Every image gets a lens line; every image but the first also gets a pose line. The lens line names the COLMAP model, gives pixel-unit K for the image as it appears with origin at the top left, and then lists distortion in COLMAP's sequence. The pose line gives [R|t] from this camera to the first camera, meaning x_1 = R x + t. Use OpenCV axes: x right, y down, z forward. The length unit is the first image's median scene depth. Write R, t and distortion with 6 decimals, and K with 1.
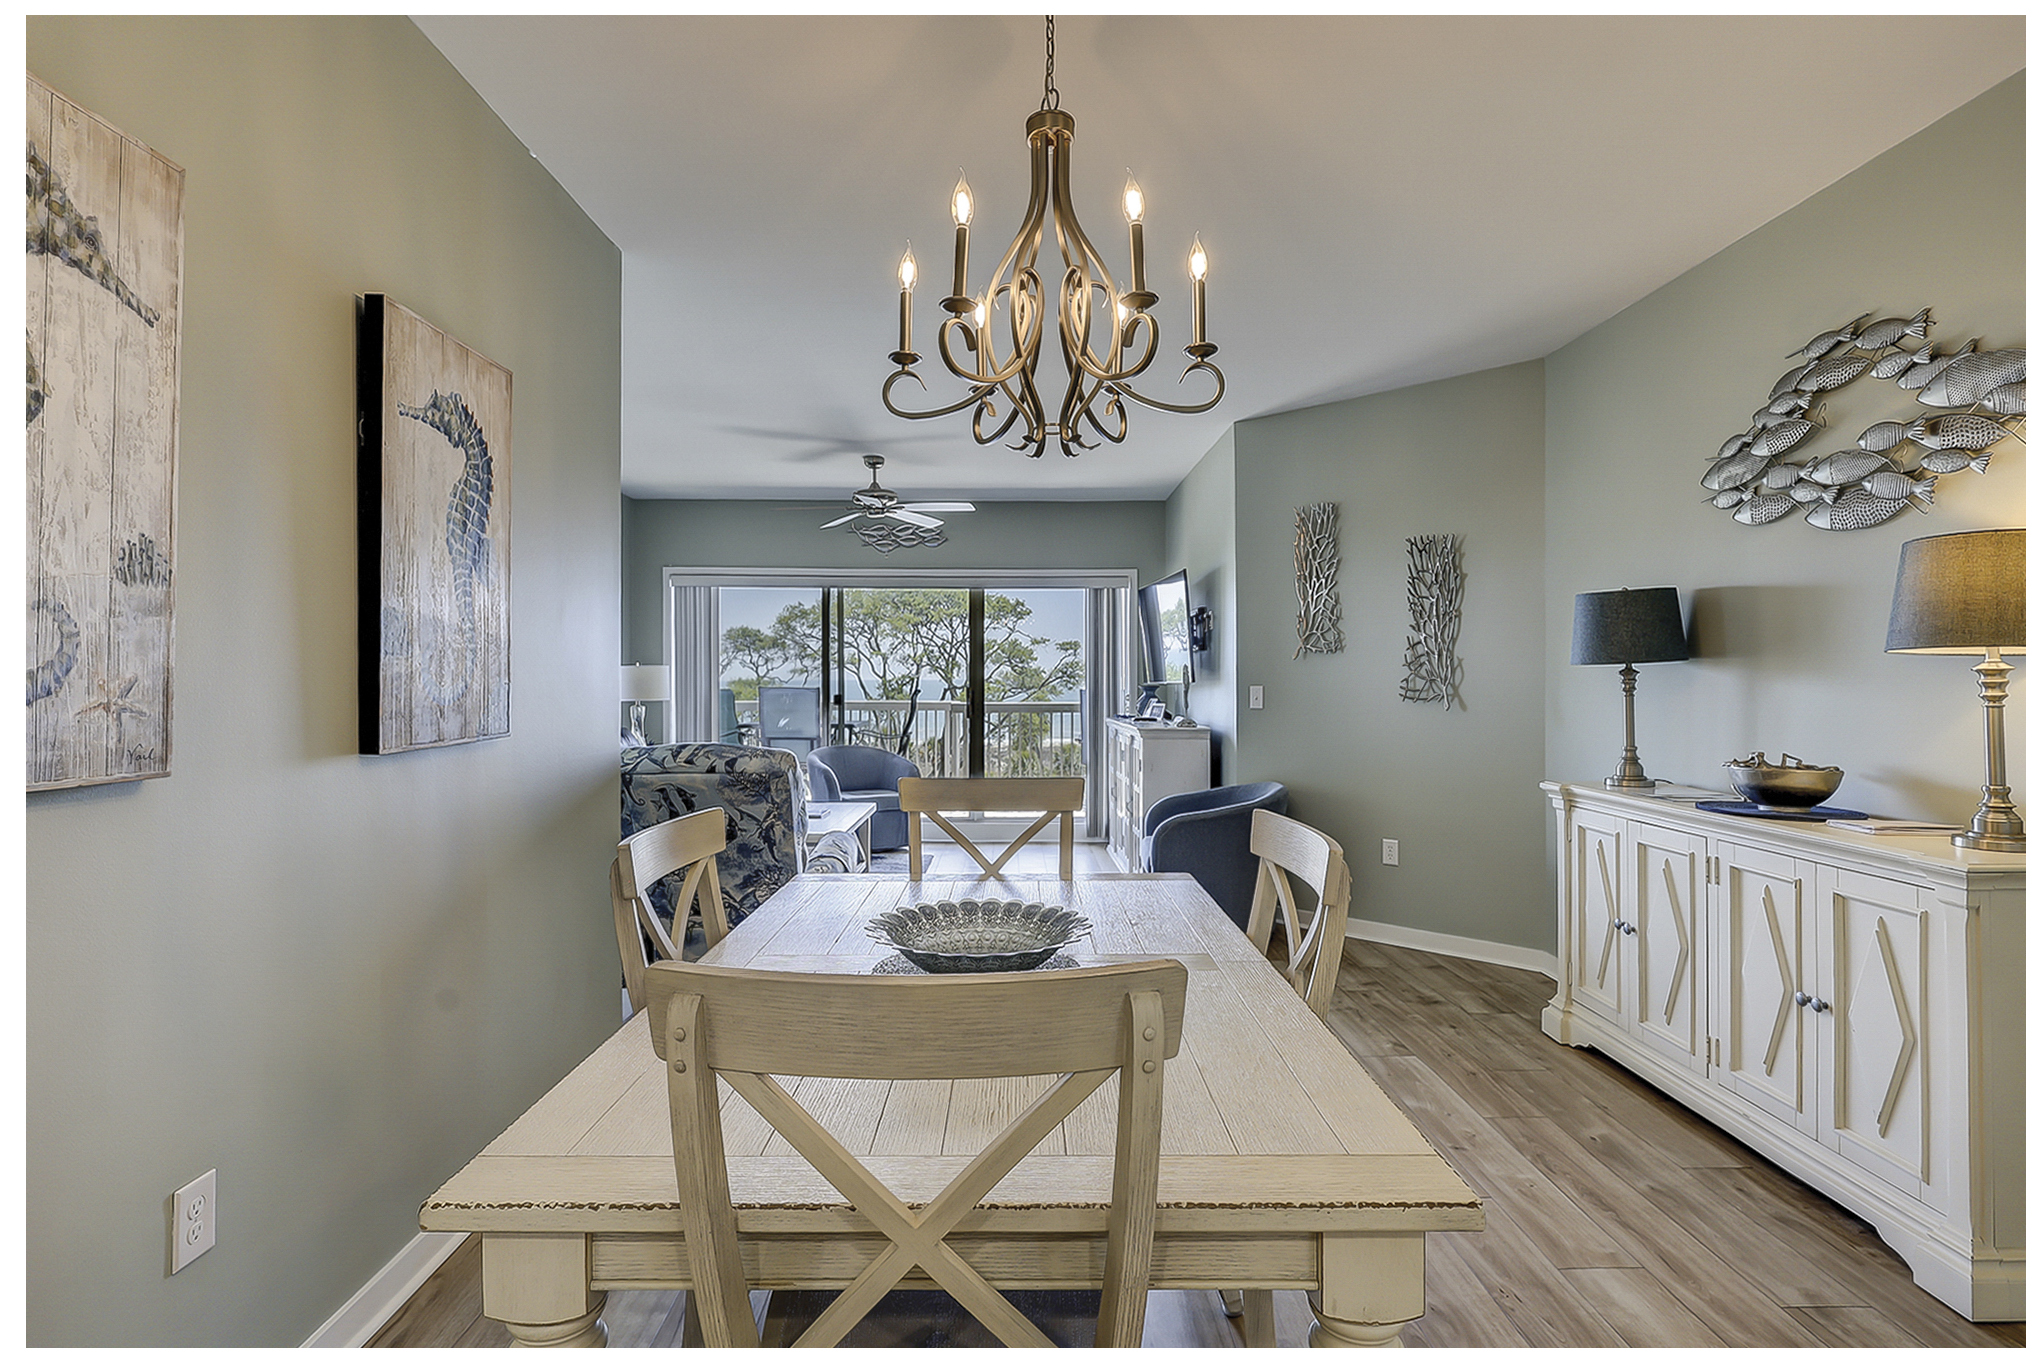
lens RADIAL K [[958.1, 0, 1007.1], [0, 958.1, 669.9], [0, 0, 1]] dist [-0.006305, -0.000044]
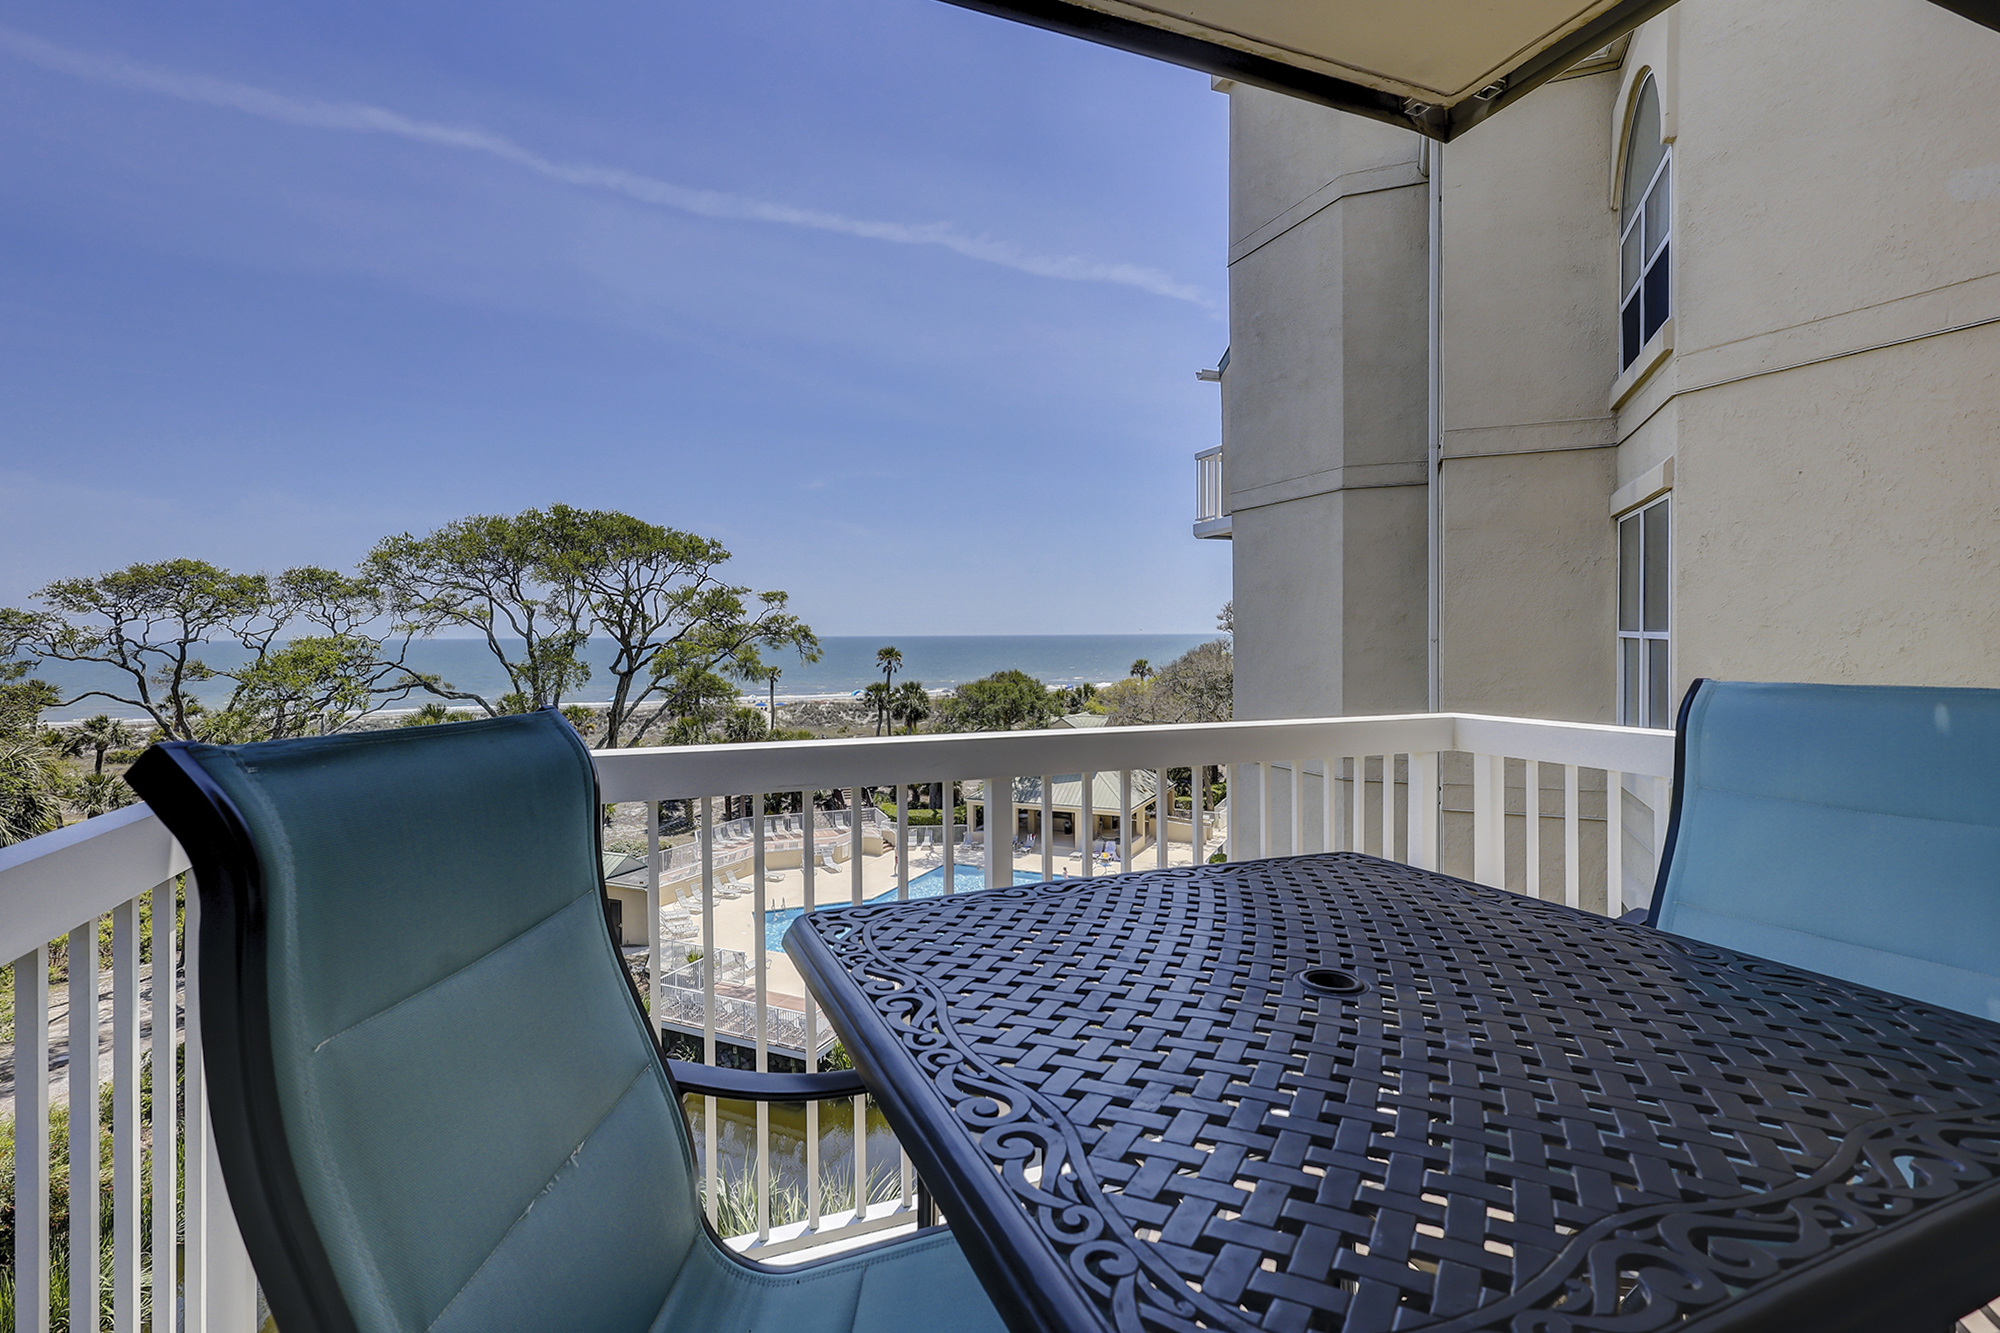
lens RADIAL K [[939.5, 0, 989.6], [0, 939.5, 641.8], [0, 0, 1]] dist [-0.001651, -0.000449]
pose [[0.932536, -0.006031, 0.361027, -0.588039], [0.000281, 0.999872, 0.015977, 0.014407], [-0.361077, -0.014798, 0.932418, 1.623598]]
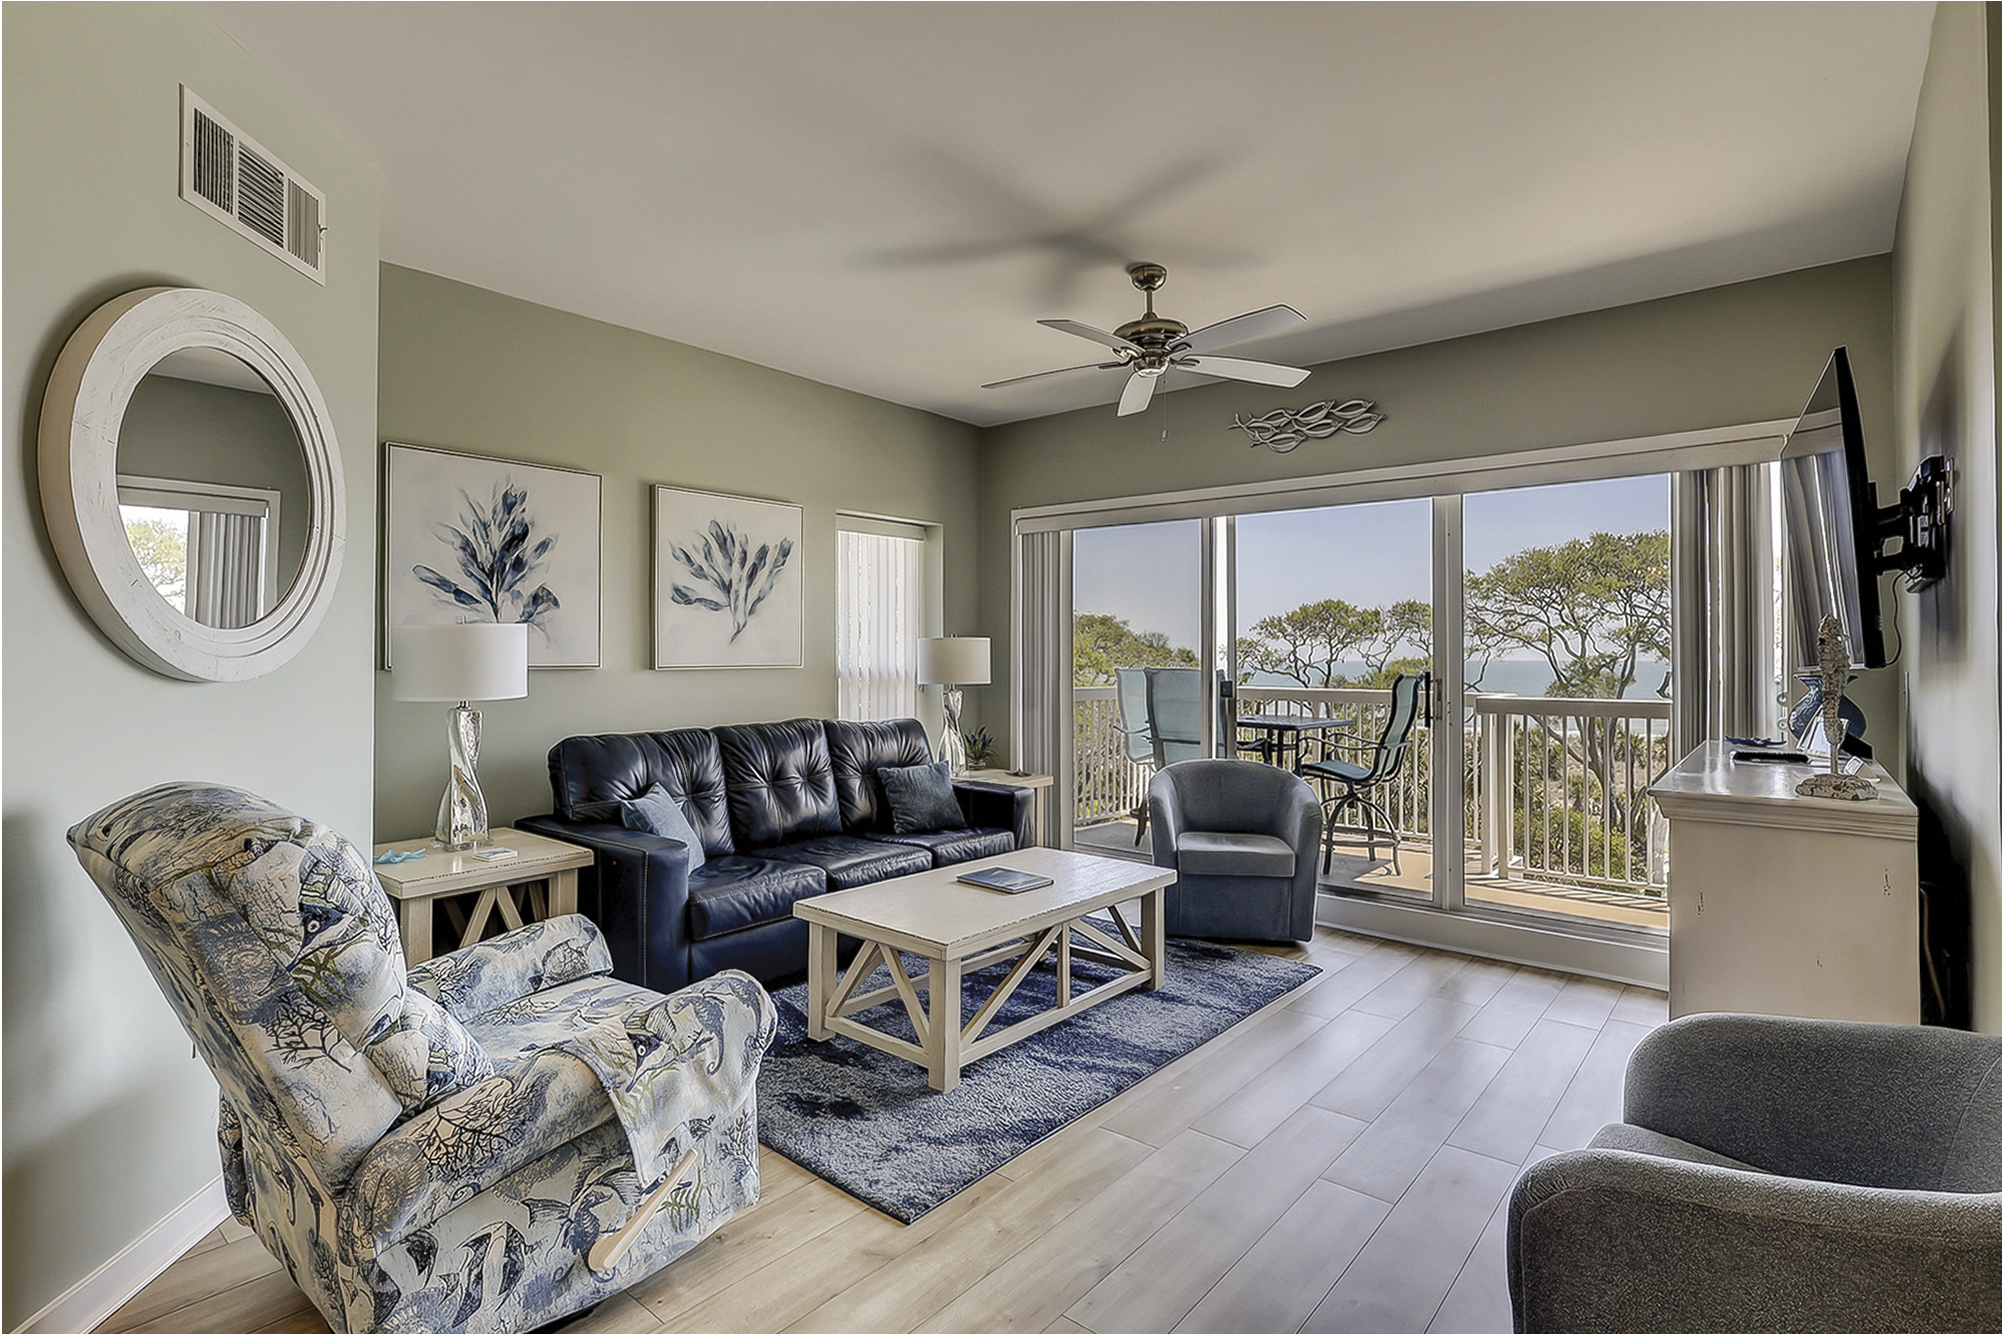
lens RADIAL K [[960.7, 0, 1019.2], [0, 960.7, 648.3], [0, 0, 1]] dist [-0.003284, -0.000409]
pose [[0.771263, -0.001883, -0.636514, 0.224530], [0.001178, 0.999998, -0.001530, 0.007553], [0.636516, 0.000430, 0.771263, 0.687168]]
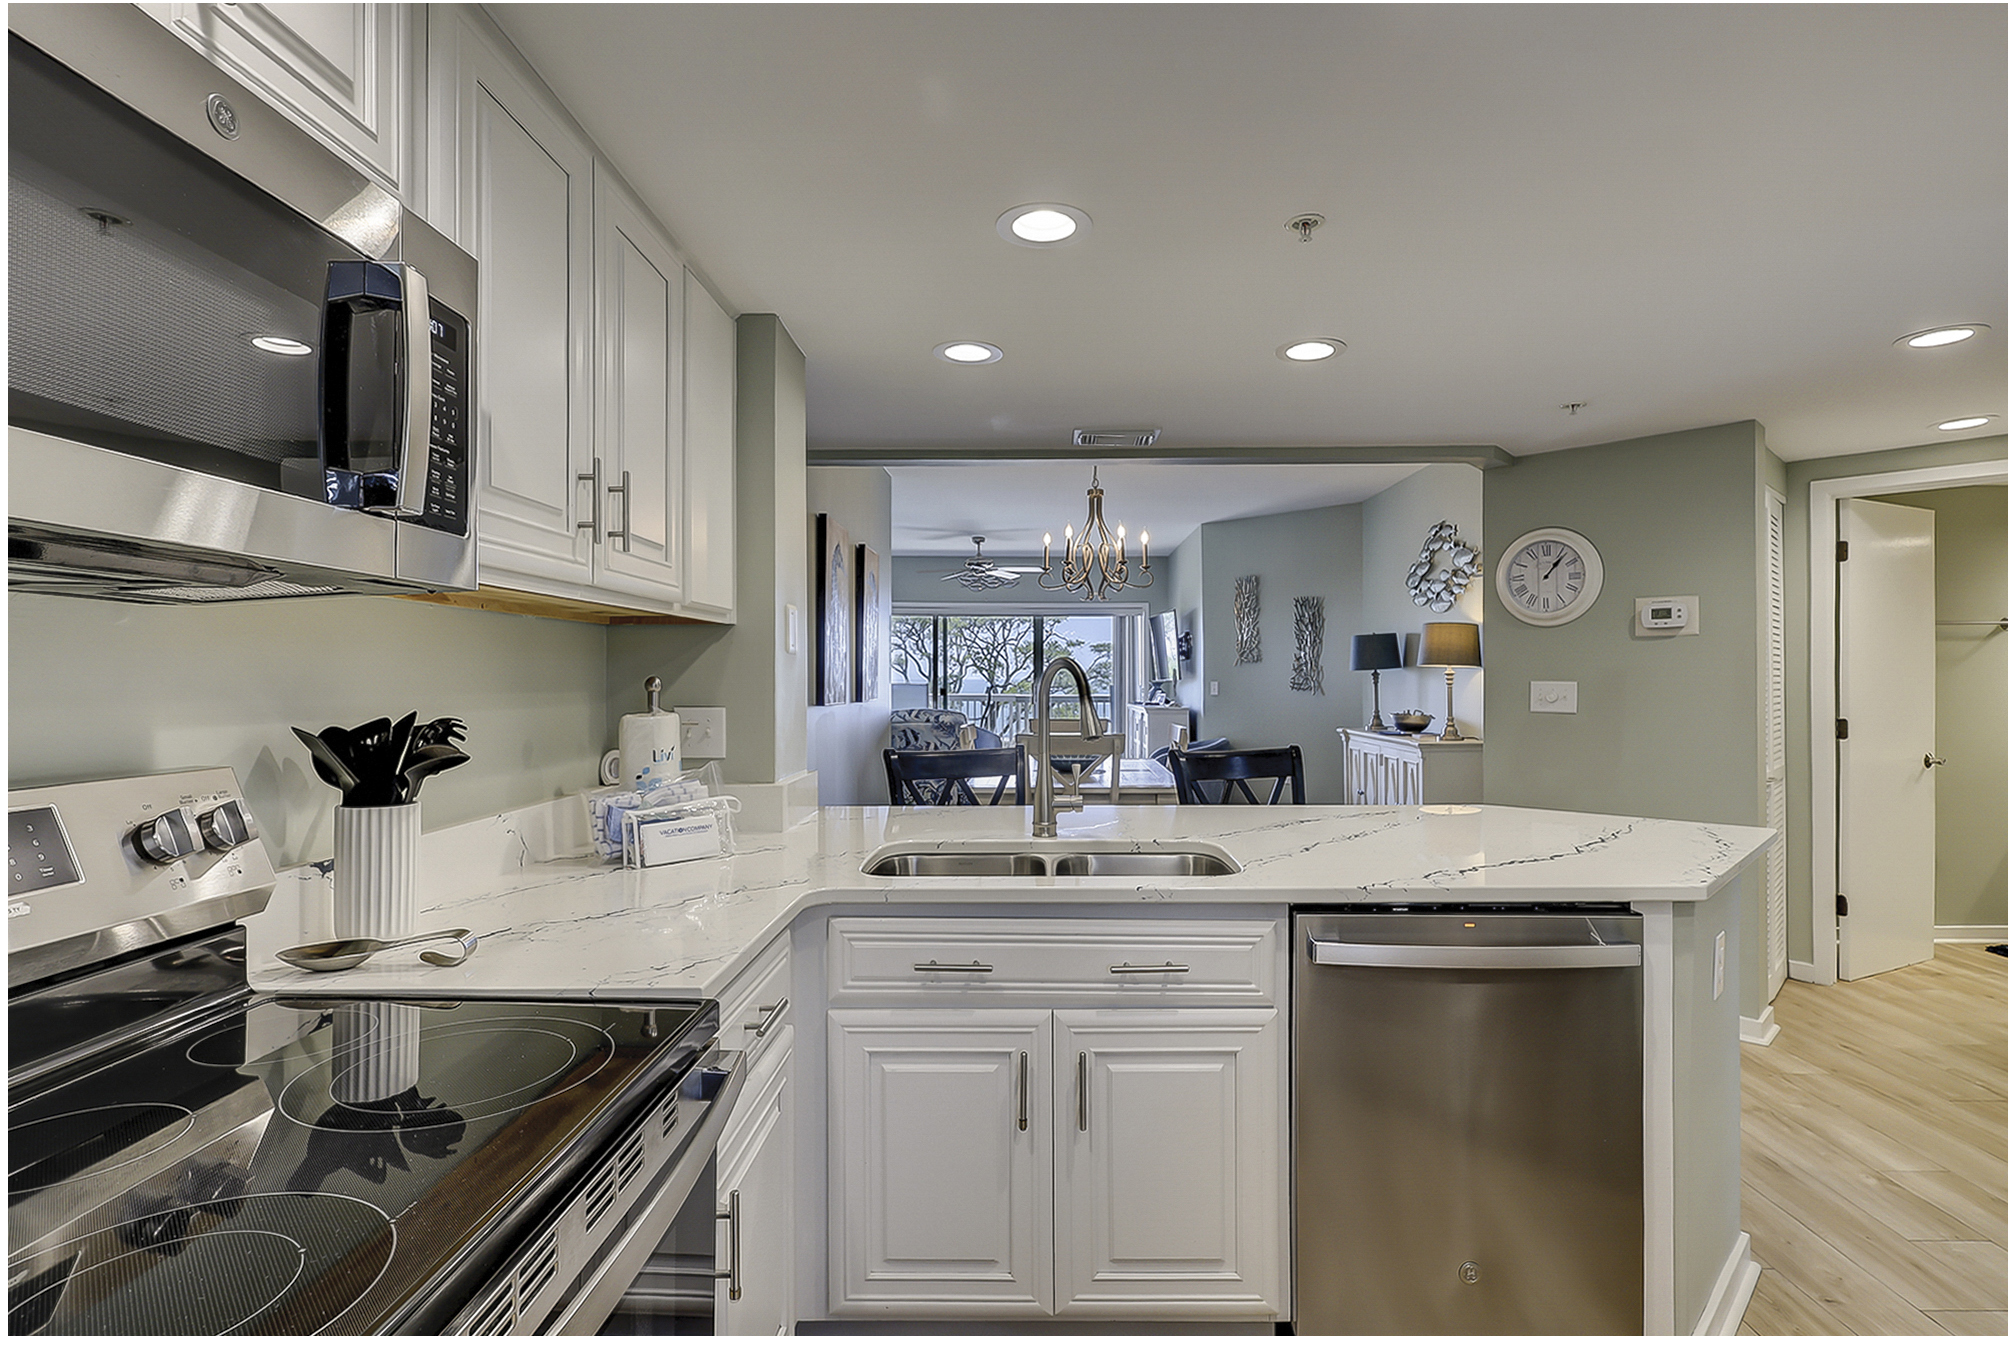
lens RADIAL K [[957.7, 0, 1011.5], [0, 957.7, 651.5], [0, 0, 1]] dist [-0.005730, -0.000280]
pose [[0.999542, 0.000480, -0.030250, -0.049250], [-0.001051, 0.999822, -0.018854, -0.004225], [0.030235, 0.018877, 0.999365, -0.778217]]
